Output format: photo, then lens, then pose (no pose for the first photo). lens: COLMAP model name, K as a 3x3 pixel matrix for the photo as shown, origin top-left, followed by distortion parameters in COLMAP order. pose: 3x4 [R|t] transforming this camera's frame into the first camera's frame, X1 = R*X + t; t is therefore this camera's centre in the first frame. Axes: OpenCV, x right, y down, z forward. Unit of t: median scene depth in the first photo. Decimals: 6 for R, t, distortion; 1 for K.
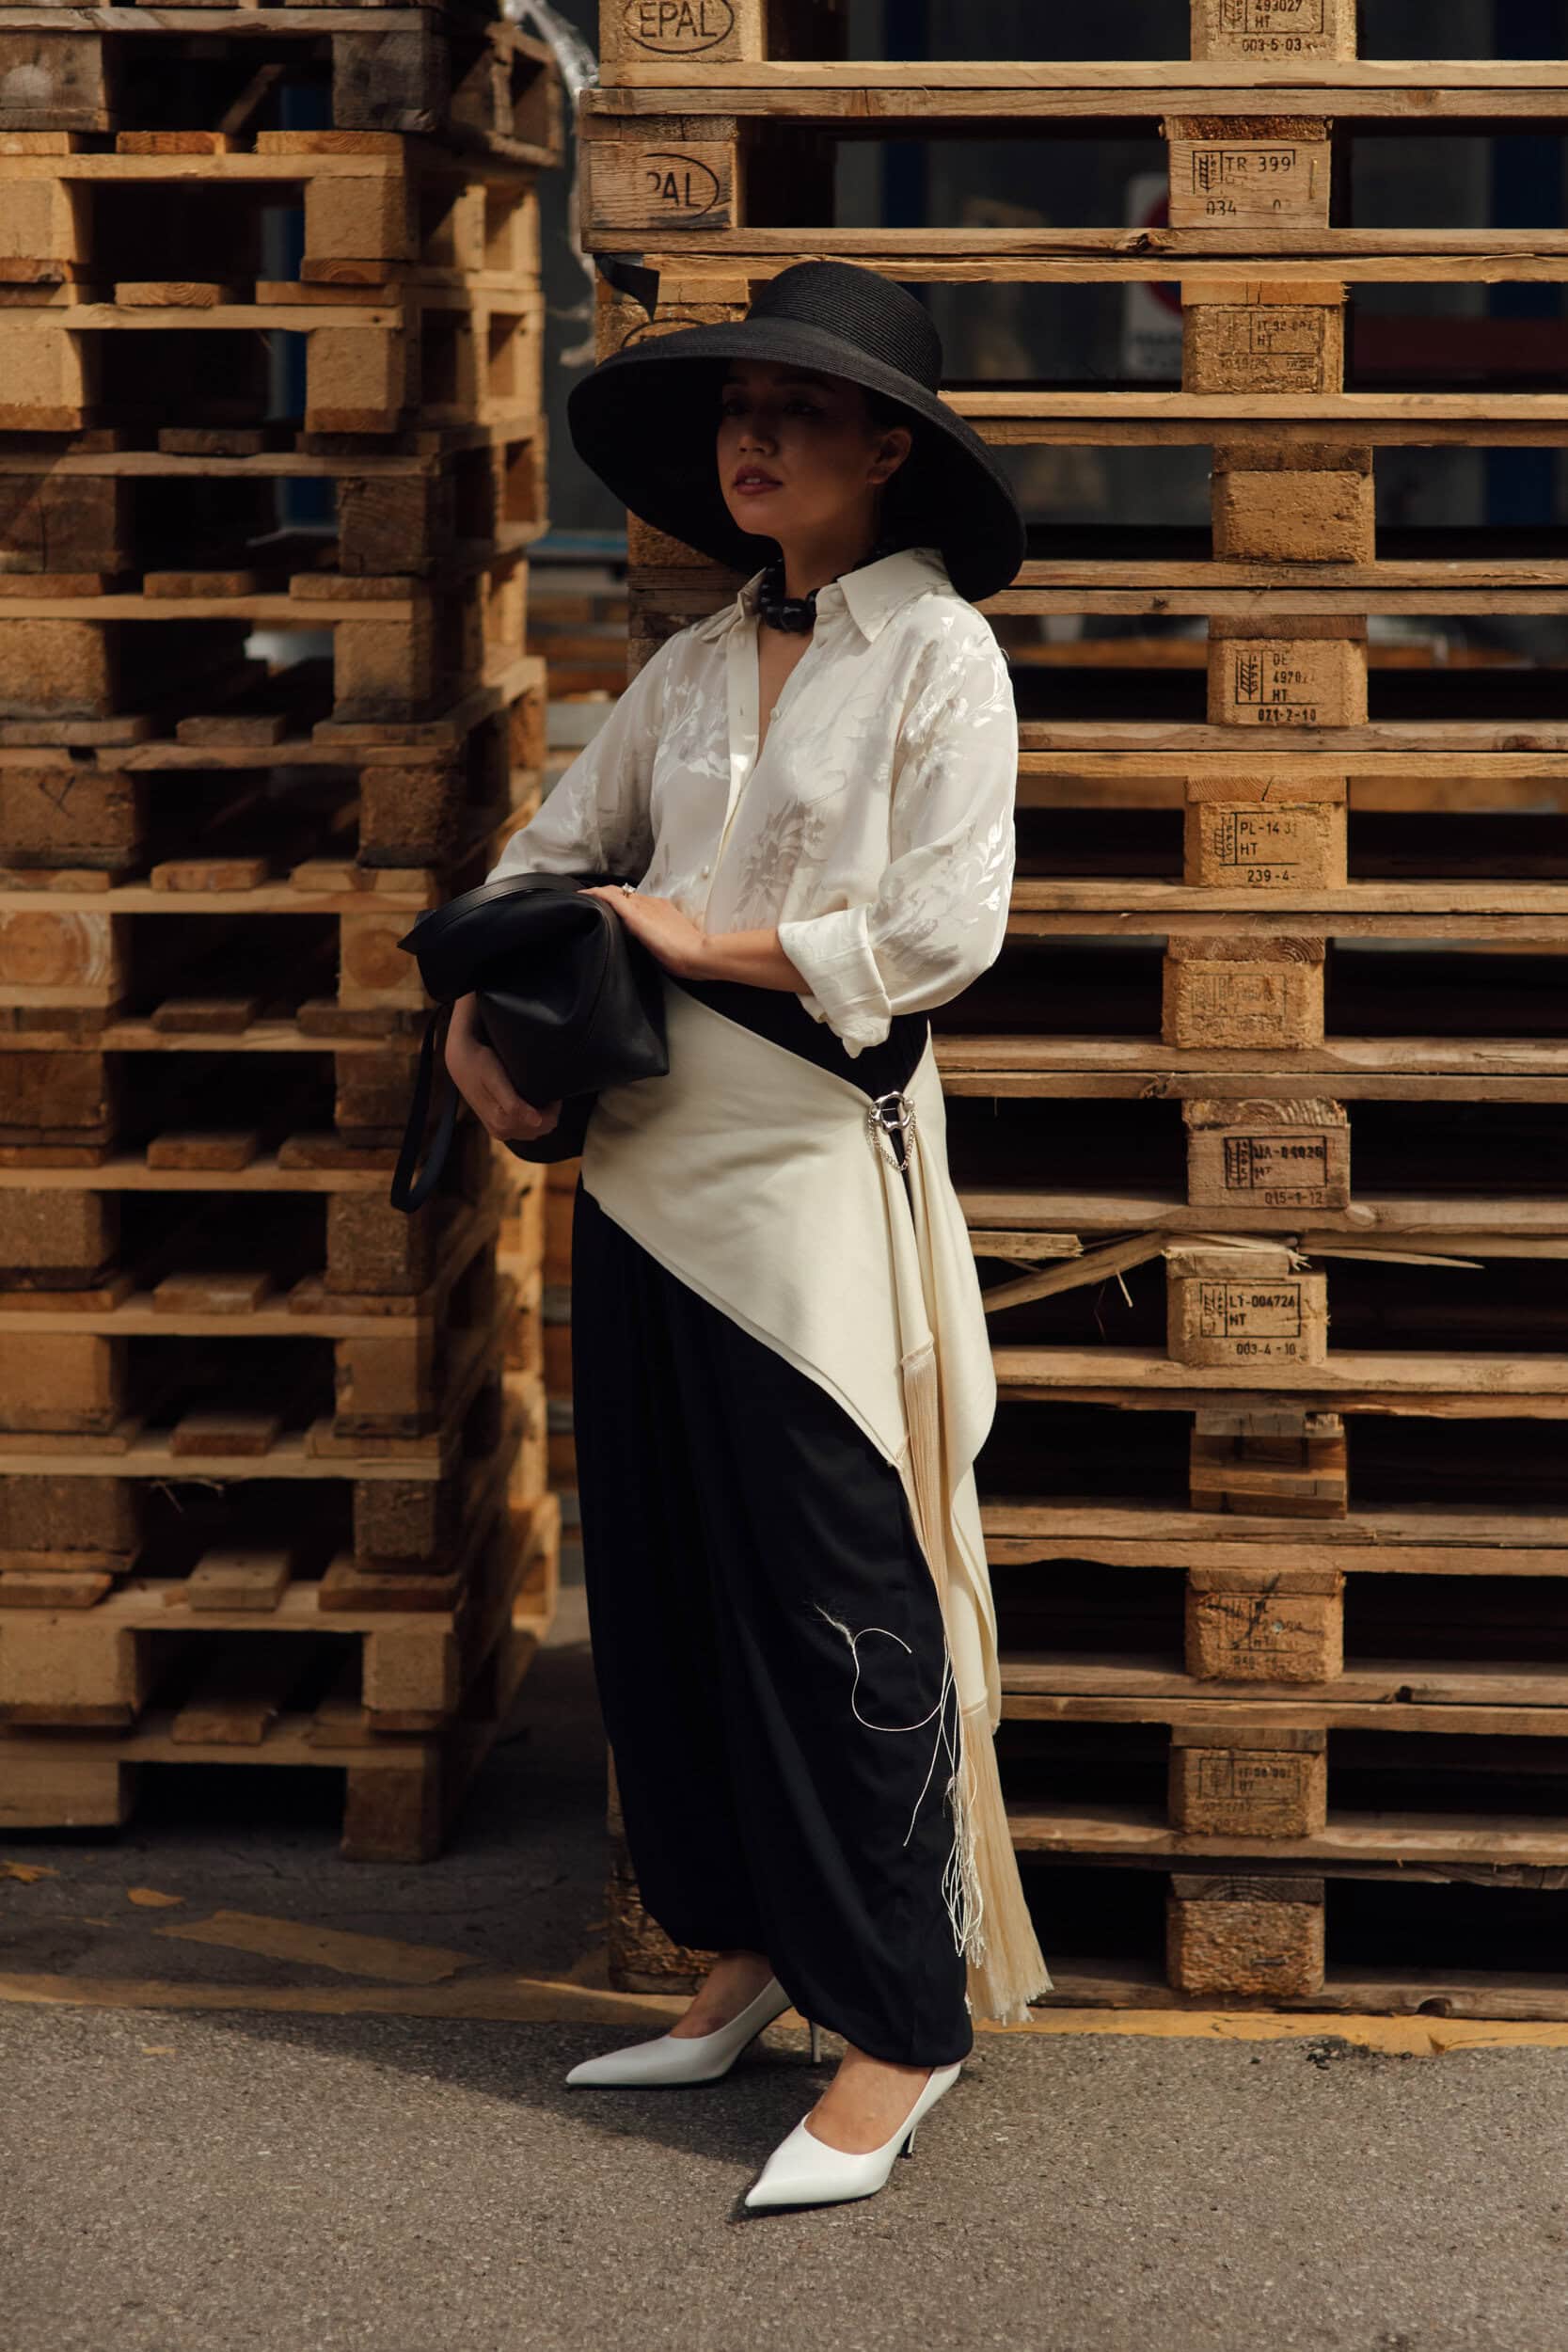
lens RADIAL K [[5604.1, 0, 784.0], [0, 5604.1, 1176.0], [0, 0, 1]] dist [-0.000925, -0.428865]
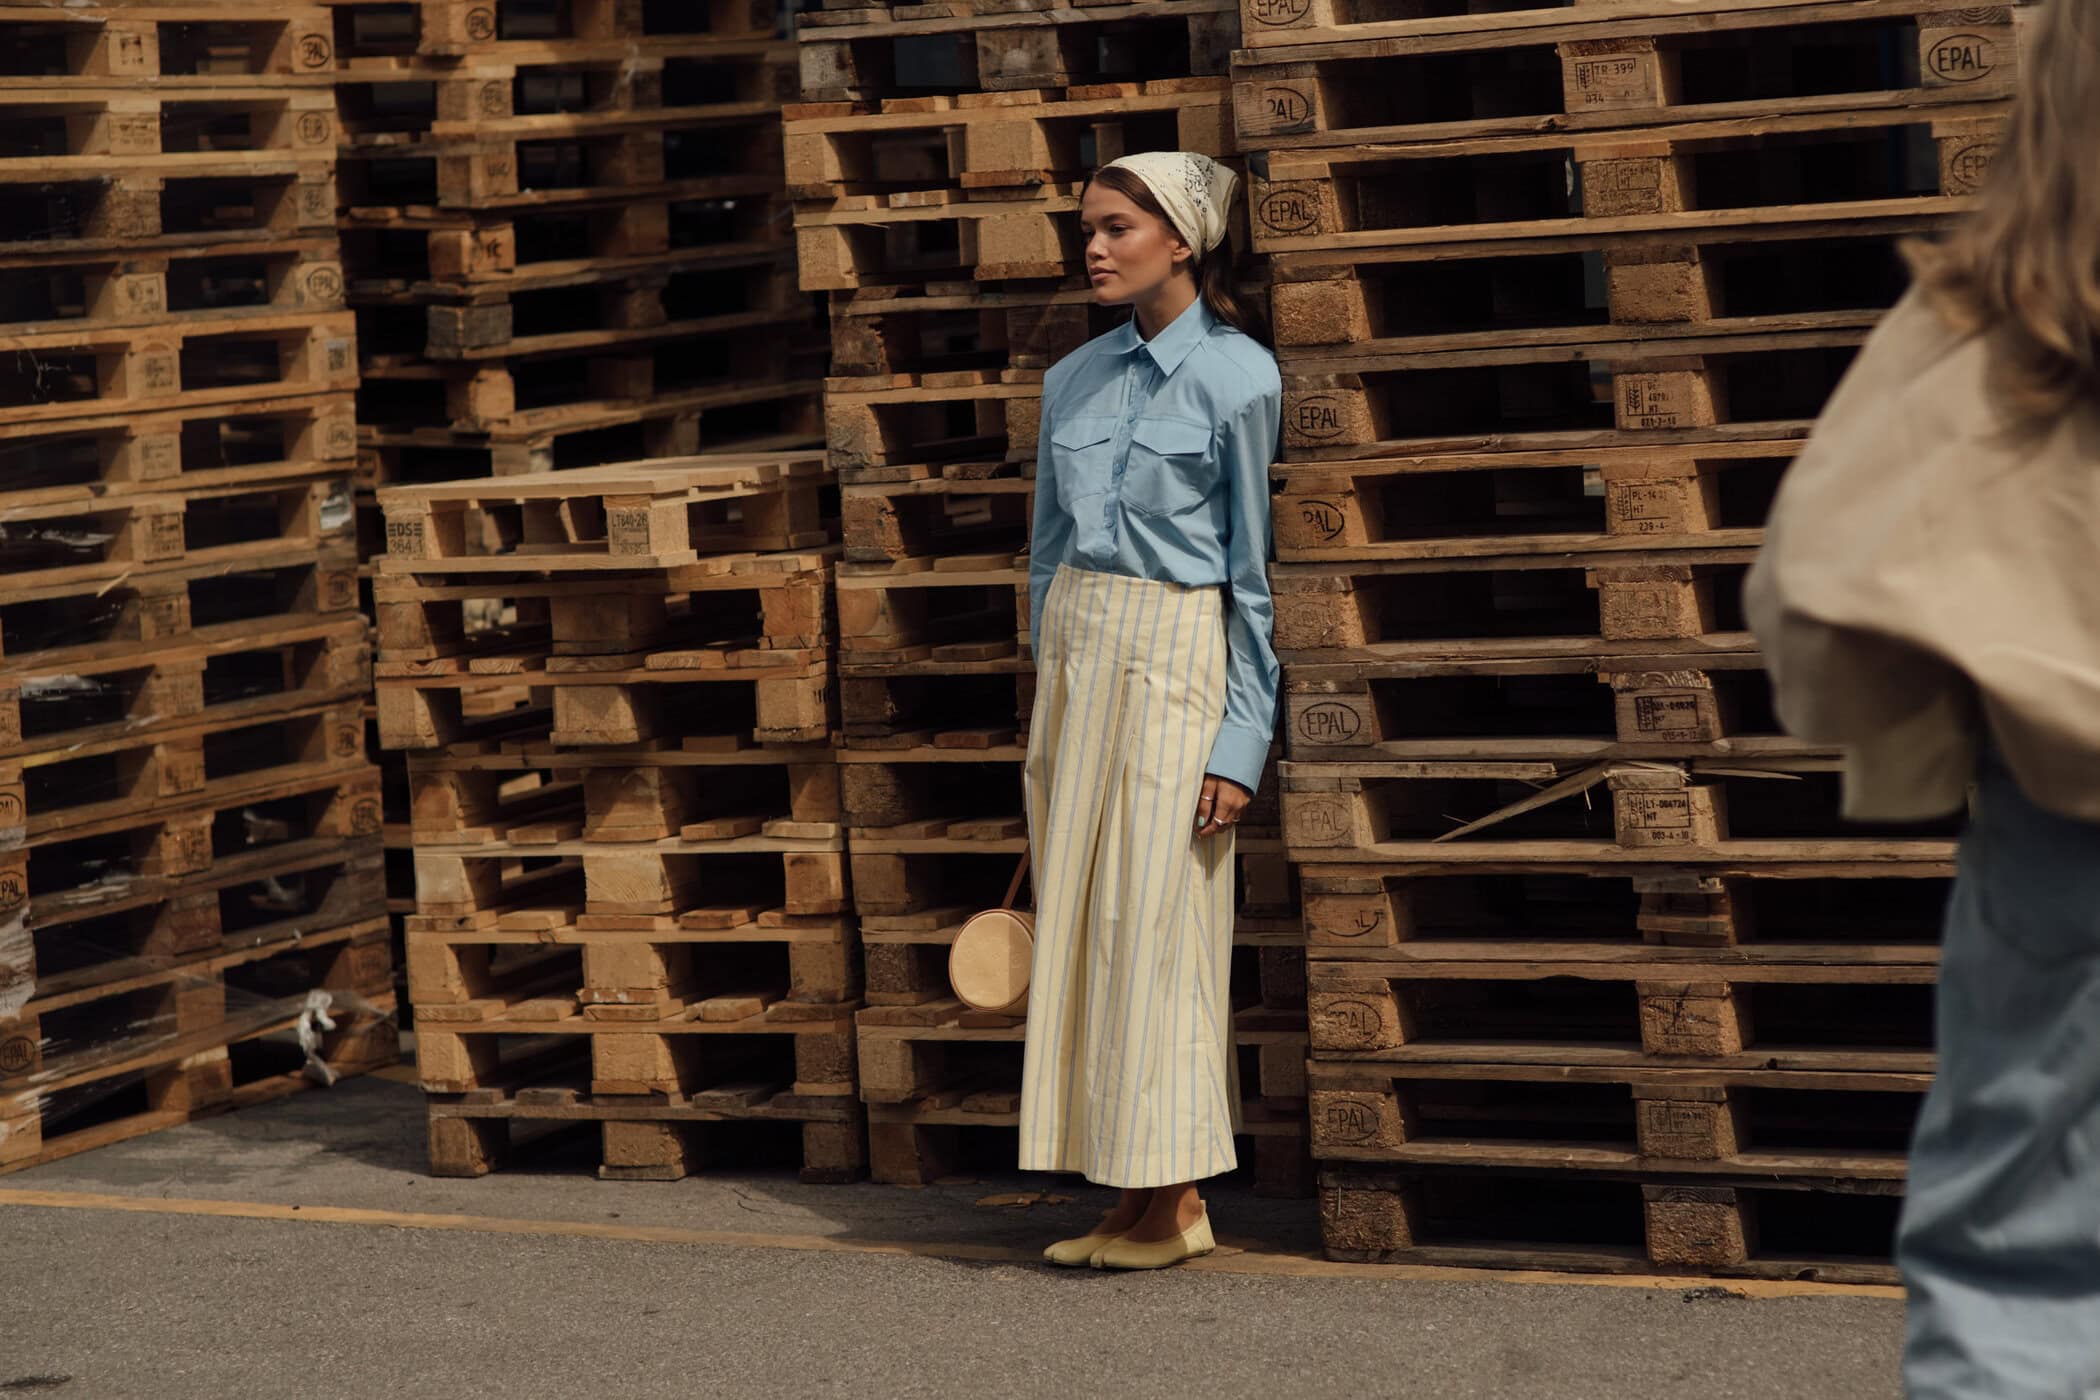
lens RADIAL K [[5004.2, 0, 1050.0], [0, 5004.2, 700.0], [0, 0, 1]] dist [-0.000925, -0.428865]
pose [[0.920927, -0.023587, -0.389020, 0.462596], [0.007931, 0.999094, -0.041802, 0.049754], [0.389653, 0.035412, 0.920281, -0.324122]]
